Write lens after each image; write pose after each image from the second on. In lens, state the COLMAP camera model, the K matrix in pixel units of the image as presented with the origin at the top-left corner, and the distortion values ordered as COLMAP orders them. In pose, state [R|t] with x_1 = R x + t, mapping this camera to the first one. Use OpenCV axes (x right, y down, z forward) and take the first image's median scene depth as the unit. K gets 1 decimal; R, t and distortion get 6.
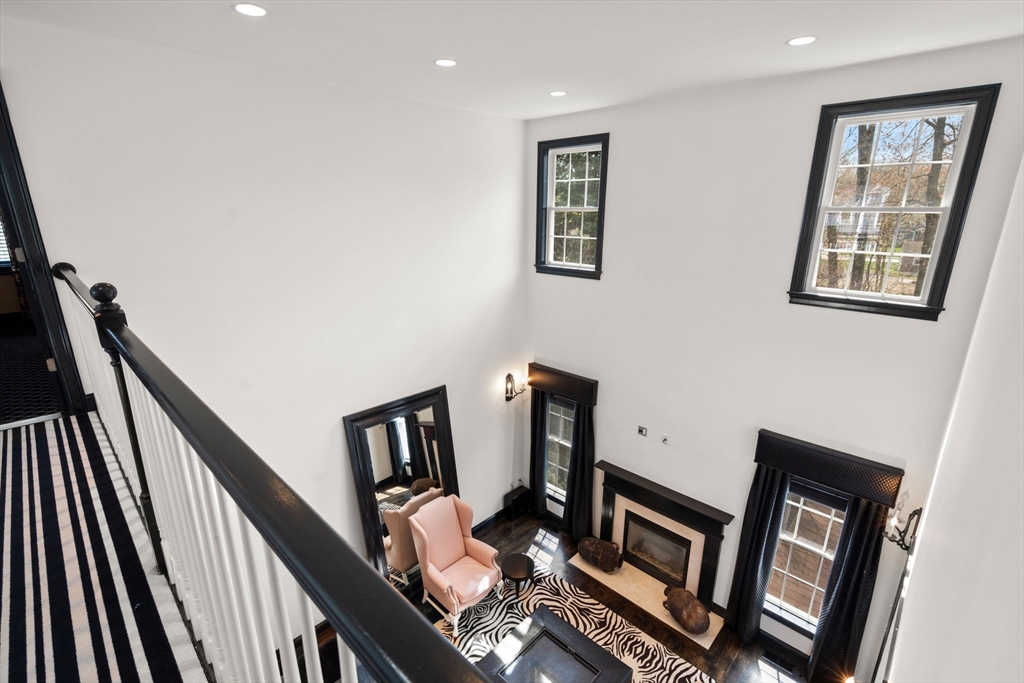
lens RADIAL K [[476.5, 0, 518.8], [0, 476.5, 337.8], [0, 0, 1]] dist [-0.000930, -0.000120]
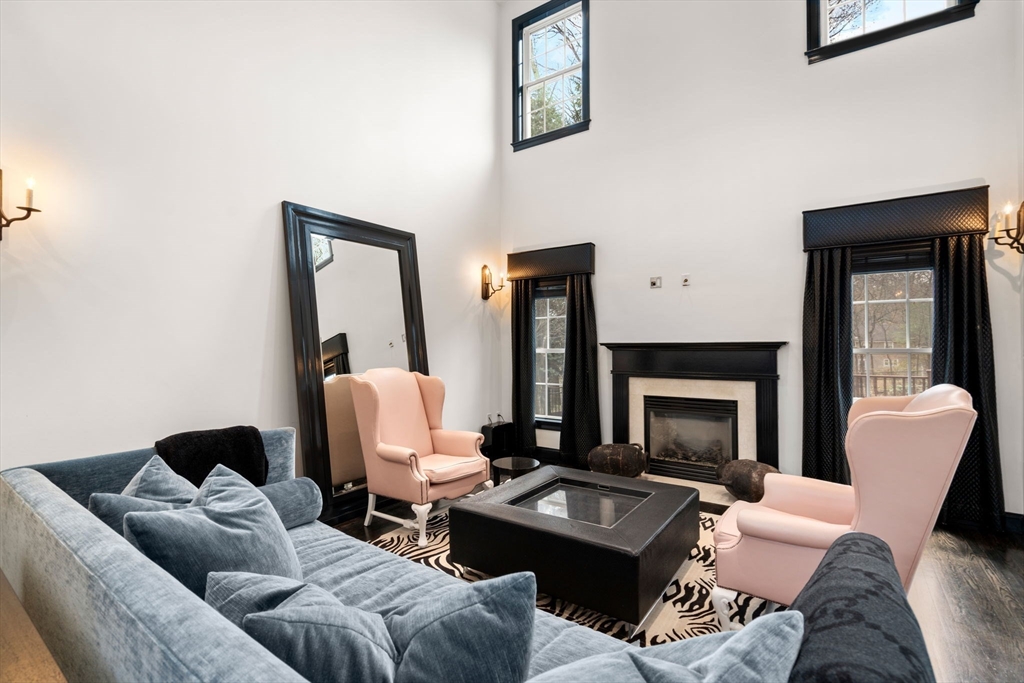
lens RADIAL K [[476.5, 0, 518.8], [0, 476.5, 337.8], [0, 0, 1]] dist [-0.000930, -0.000120]
pose [[0.990163, -0.010788, 0.139499, -0.086203], [0.050675, 0.956982, -0.285688, 0.474318], [-0.130416, 0.289947, 0.948115, 0.251577]]
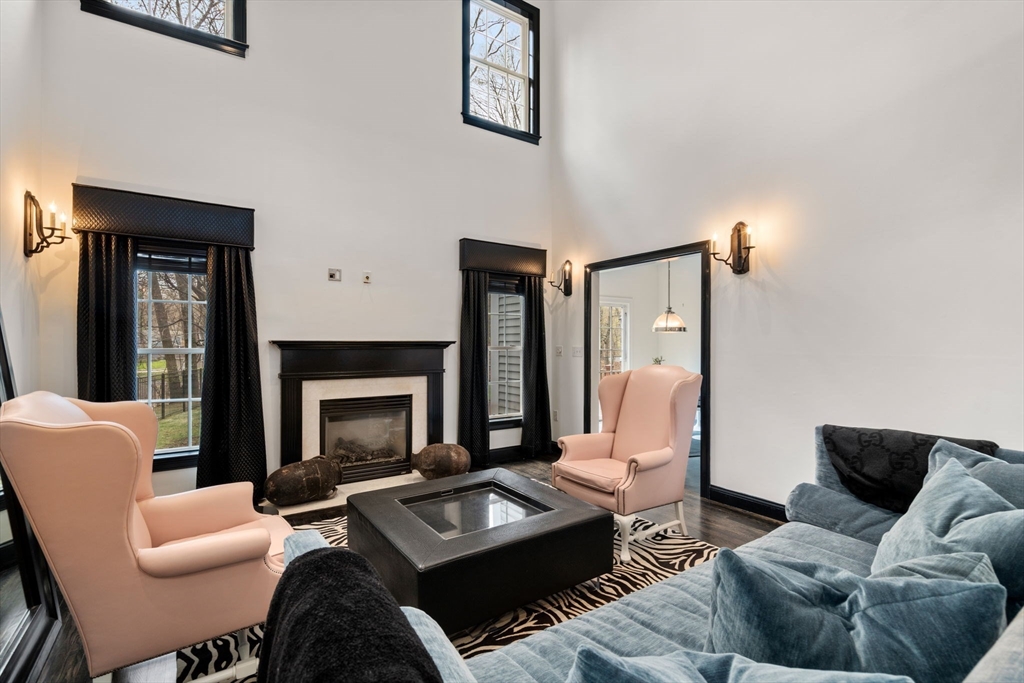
lens RADIAL K [[476.5, 0, 518.8], [0, 476.5, 337.8], [0, 0, 1]] dist [-0.000930, -0.000120]
pose [[0.217515, 0.008356, 0.976021, -0.382571], [0.272915, 0.959558, -0.069036, 0.392455], [-0.937126, 0.281388, 0.206438, 0.551181]]
